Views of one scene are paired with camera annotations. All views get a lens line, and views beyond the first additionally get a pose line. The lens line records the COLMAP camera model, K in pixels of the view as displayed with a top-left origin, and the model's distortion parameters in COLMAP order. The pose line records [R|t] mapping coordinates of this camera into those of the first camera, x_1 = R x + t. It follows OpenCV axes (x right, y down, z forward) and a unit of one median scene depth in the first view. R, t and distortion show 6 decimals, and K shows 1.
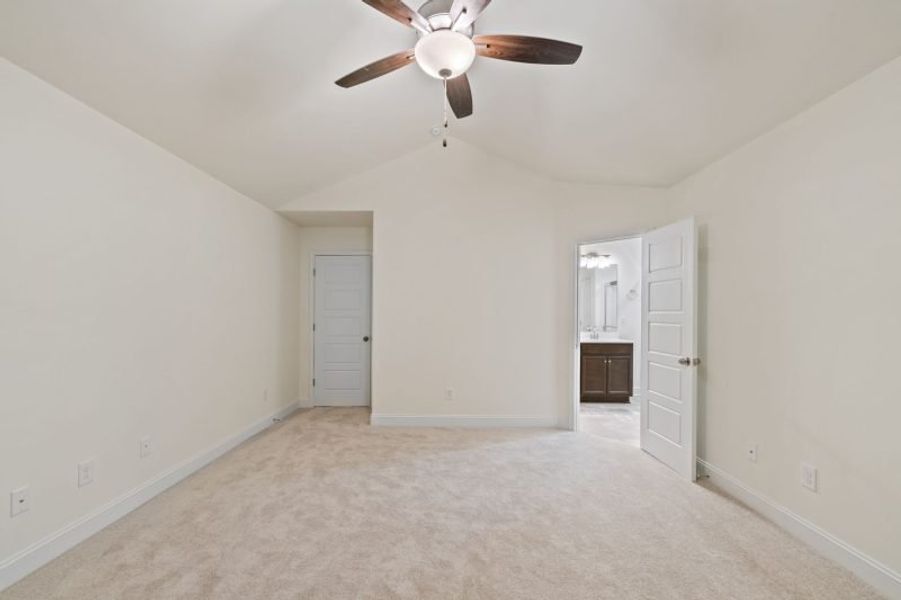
lens RADIAL K [[370.1, 0, 448.9], [0, 370.1, 315.6], [0, 0, 1]] dist [0.001183, 0.000073]
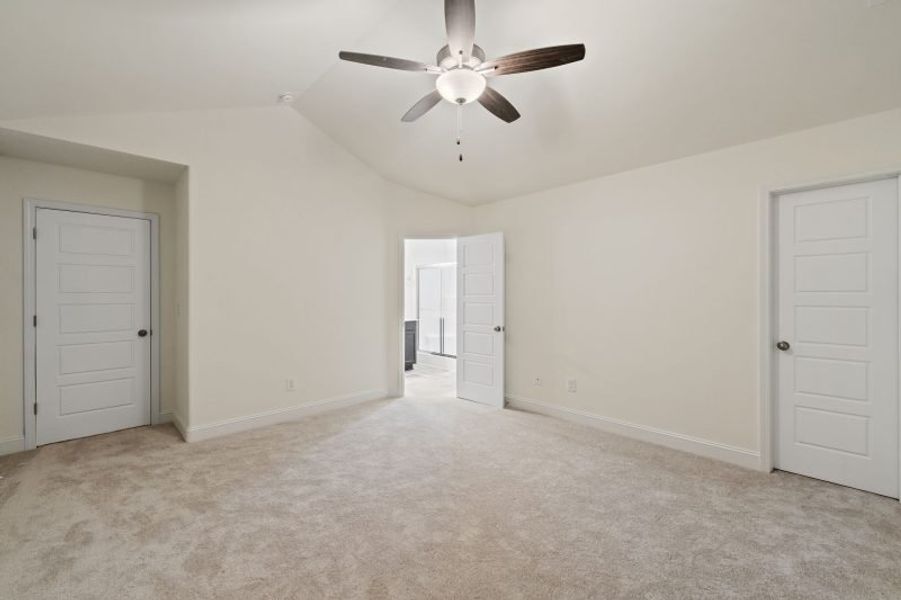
lens RADIAL K [[363.6, 0, 450.5], [0, 363.6, 300.0], [0, 0, 1]] dist [0.000829, 0.000240]
pose [[0.706265, -0.011126, 0.707861, -0.490794], [0.009702, 0.999935, 0.006037, -0.002696], [-0.707881, 0.002604, 0.706326, 0.098570]]
